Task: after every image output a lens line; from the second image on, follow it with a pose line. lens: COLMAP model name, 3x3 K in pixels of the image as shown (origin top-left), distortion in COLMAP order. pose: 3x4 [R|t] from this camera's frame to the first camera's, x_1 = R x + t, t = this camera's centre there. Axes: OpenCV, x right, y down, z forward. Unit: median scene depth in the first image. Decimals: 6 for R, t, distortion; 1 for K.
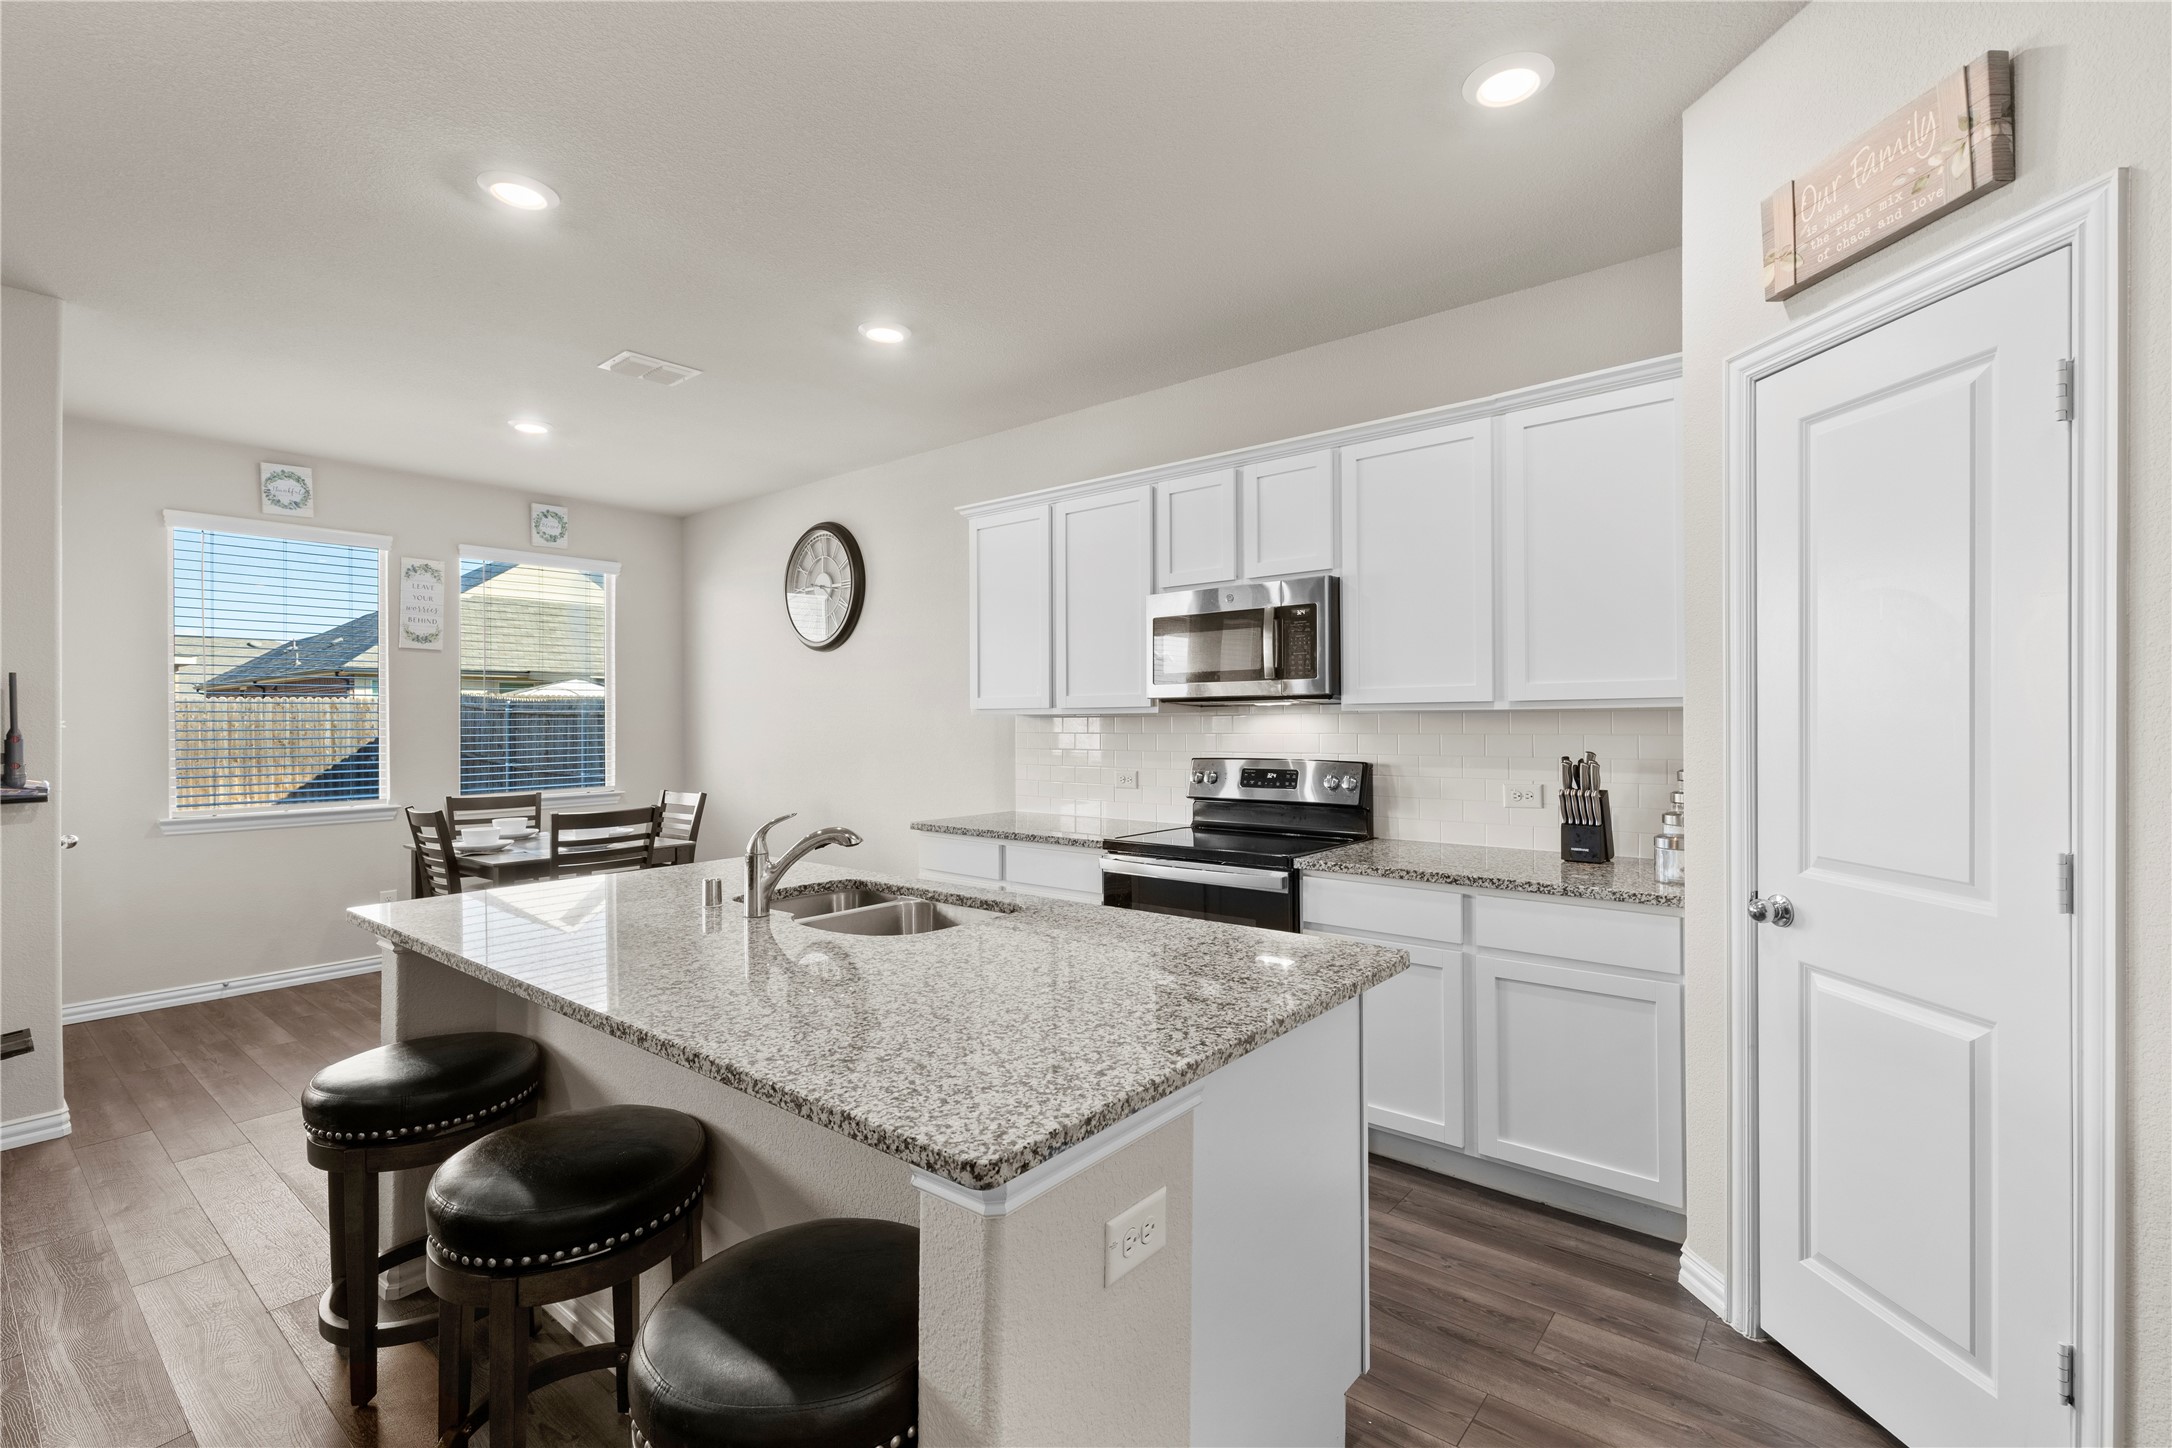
lens RADIAL K [[970.4, 0, 1113.6], [0, 970.4, 725.6], [0, 0, 1]] dist [0.004766, -0.000352]
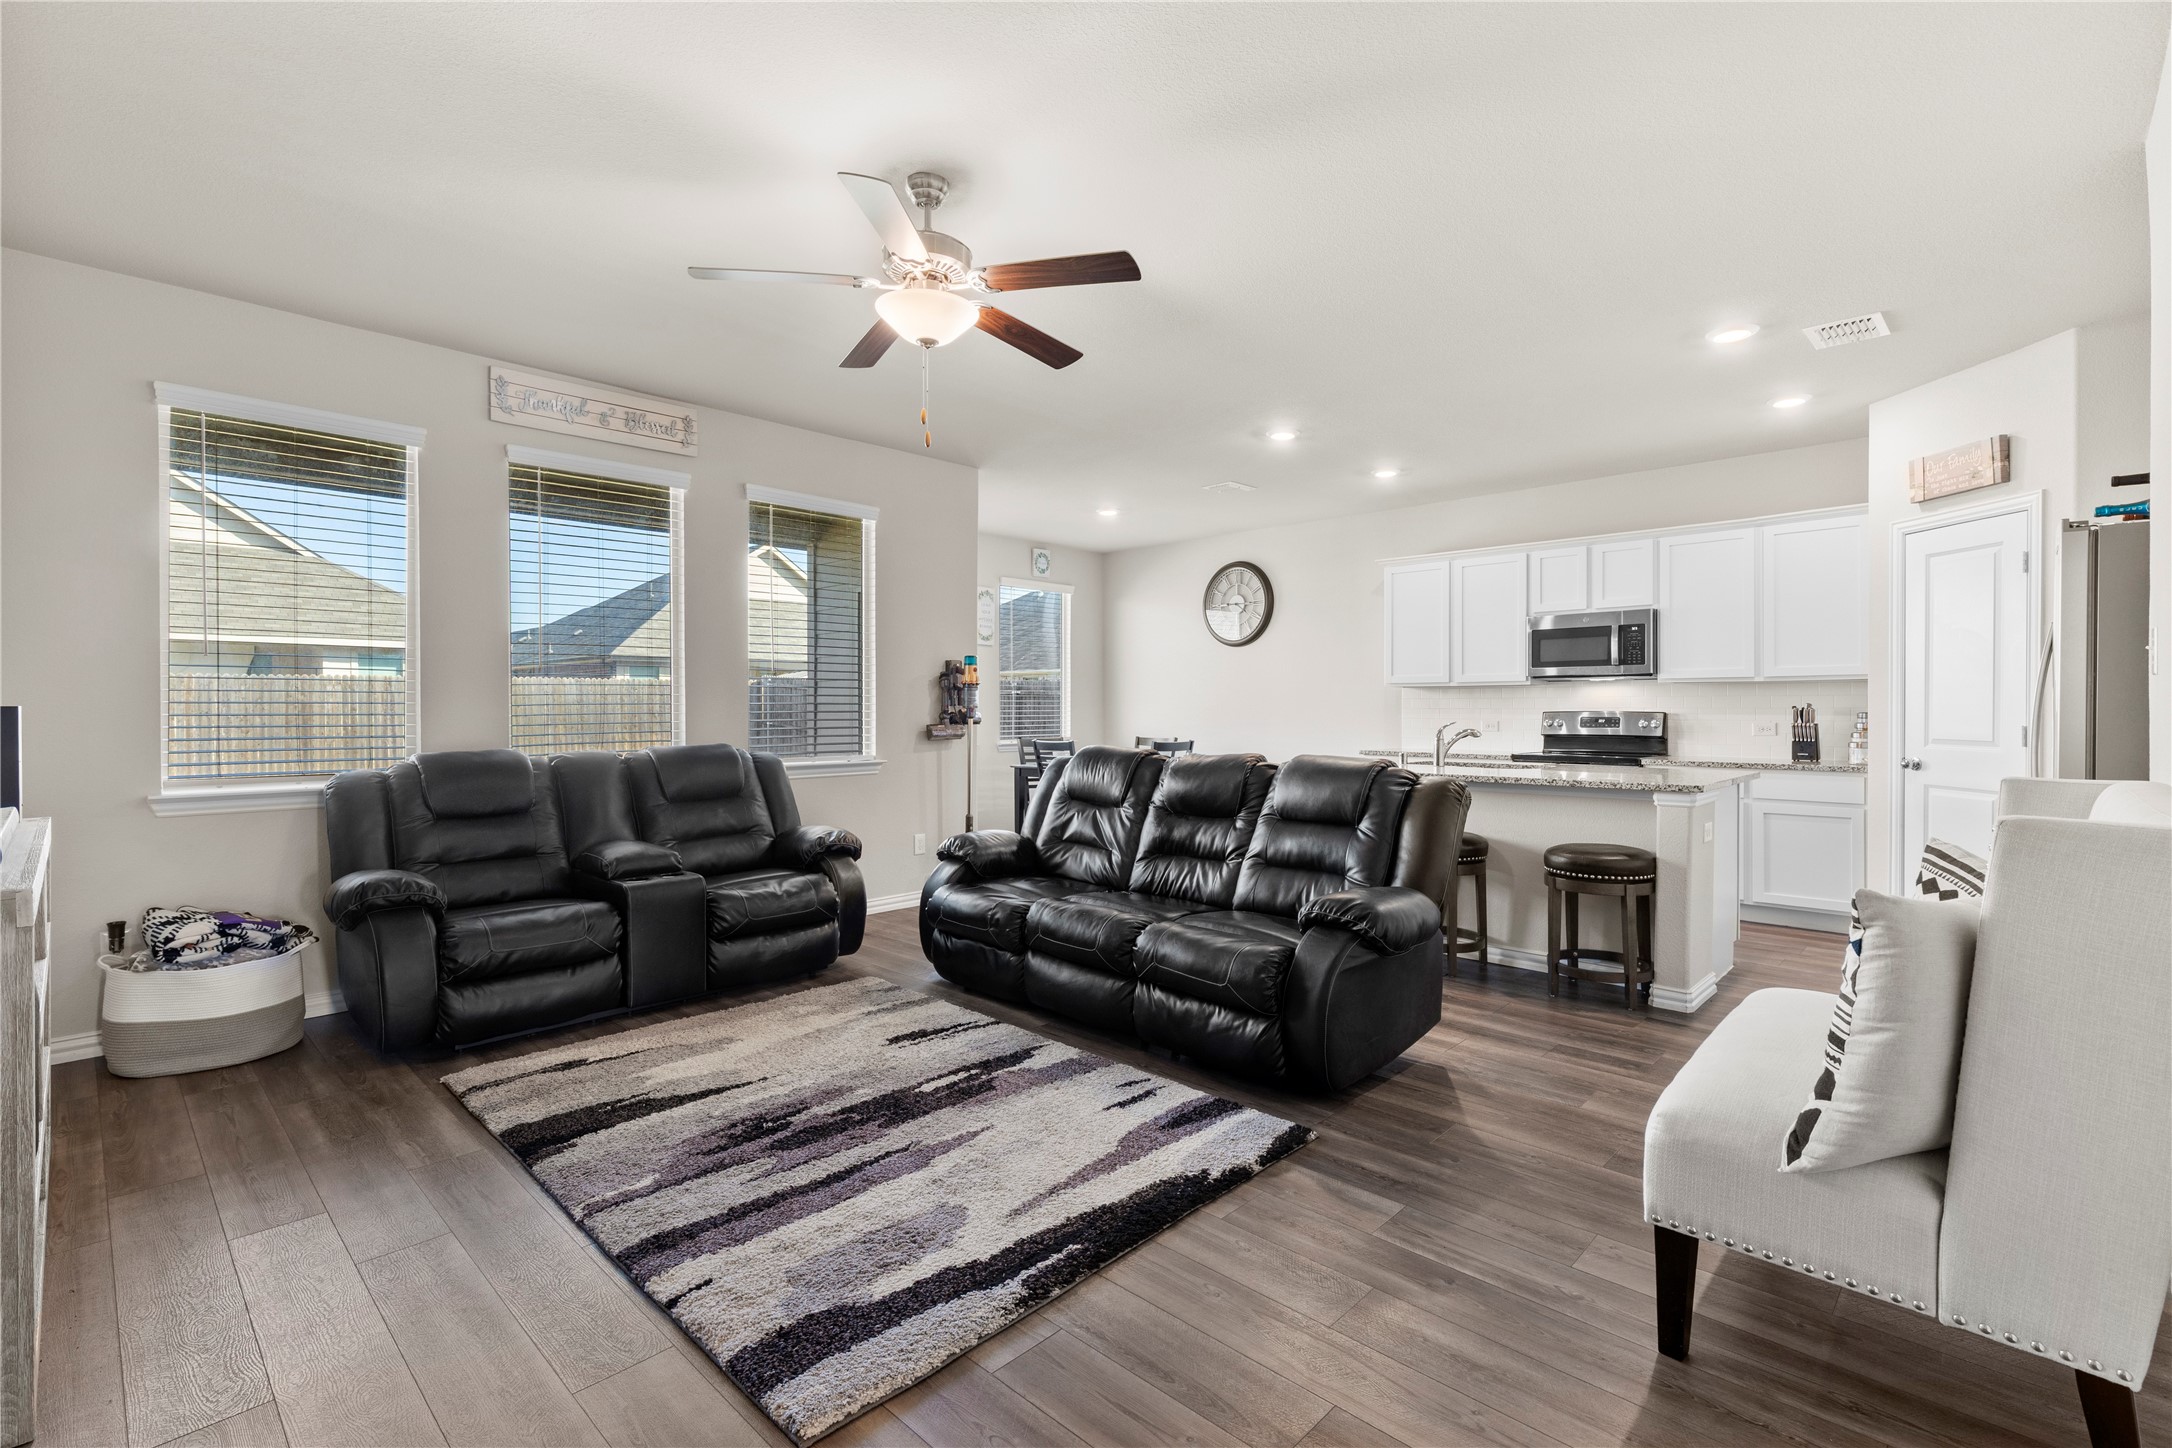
lens RADIAL K [[983.3, 0, 1108.9], [0, 983.3, 714.4], [0, 0, 1]] dist [0.008452, 0.000370]
pose [[0.996499, 0.005863, -0.083398, -0.635783], [-0.005785, 0.999983, 0.001174, 0.048335], [0.083403, -0.000688, 0.996516, -0.927858]]
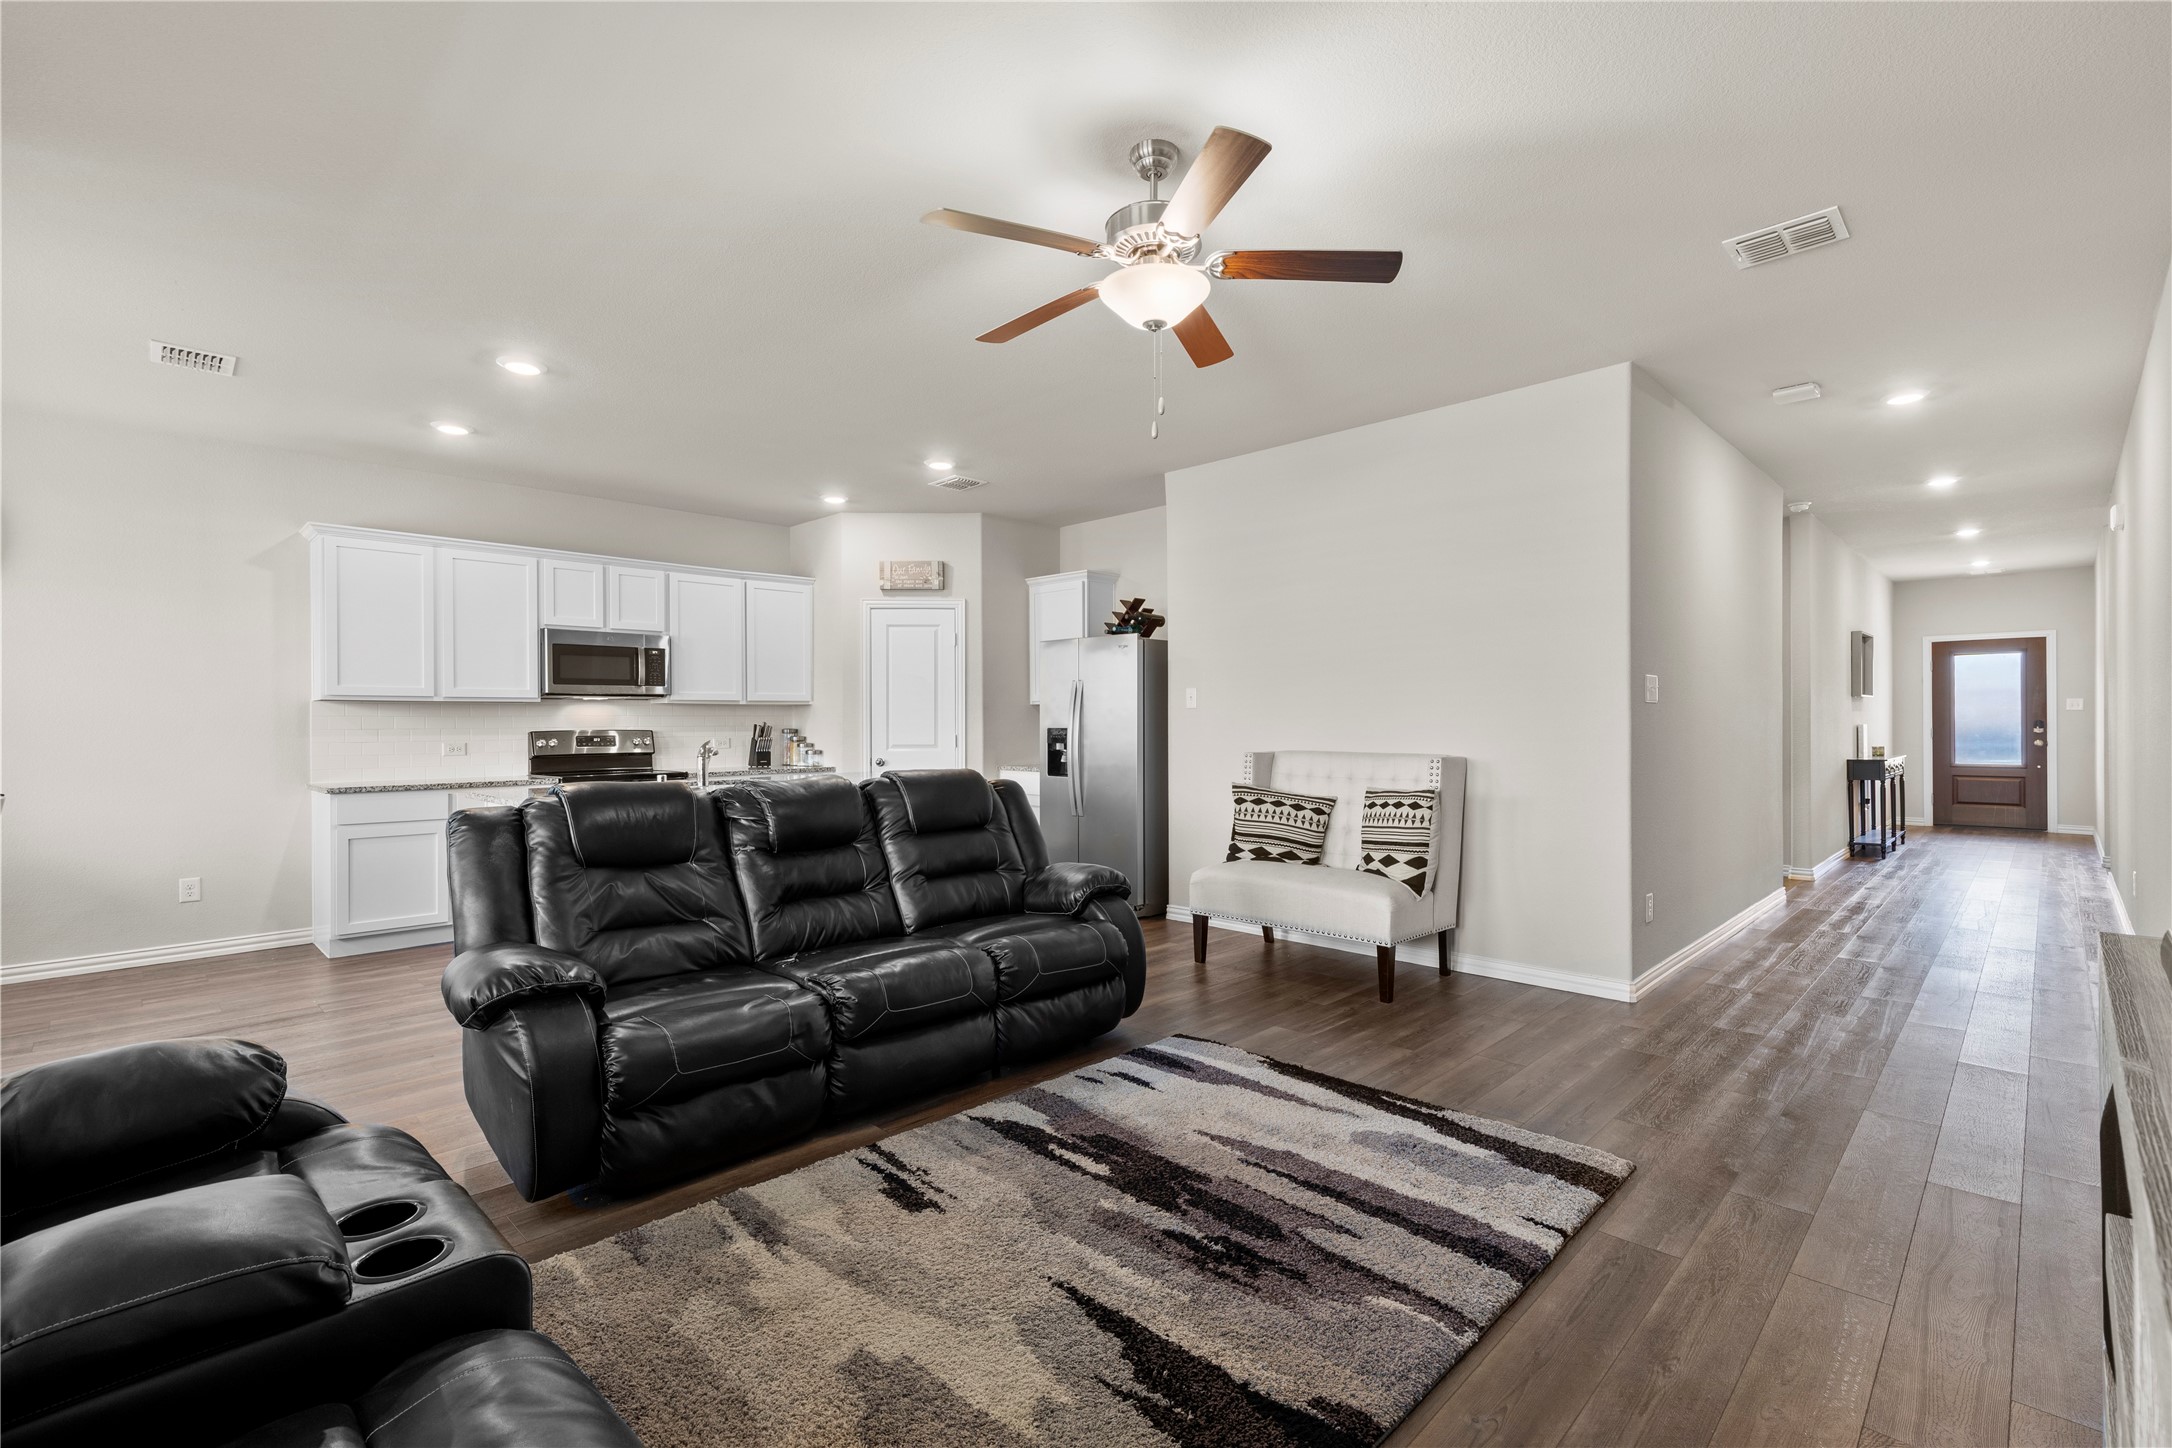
lens RADIAL K [[970.4, 0, 1113.6], [0, 970.4, 725.6], [0, 0, 1]] dist [0.004766, -0.000352]
pose [[0.091497, 0.002084, 0.995803, -1.670448], [0.011926, 0.999924, -0.003189, 0.048403], [-0.995734, 0.012168, 0.091465, -0.096398]]
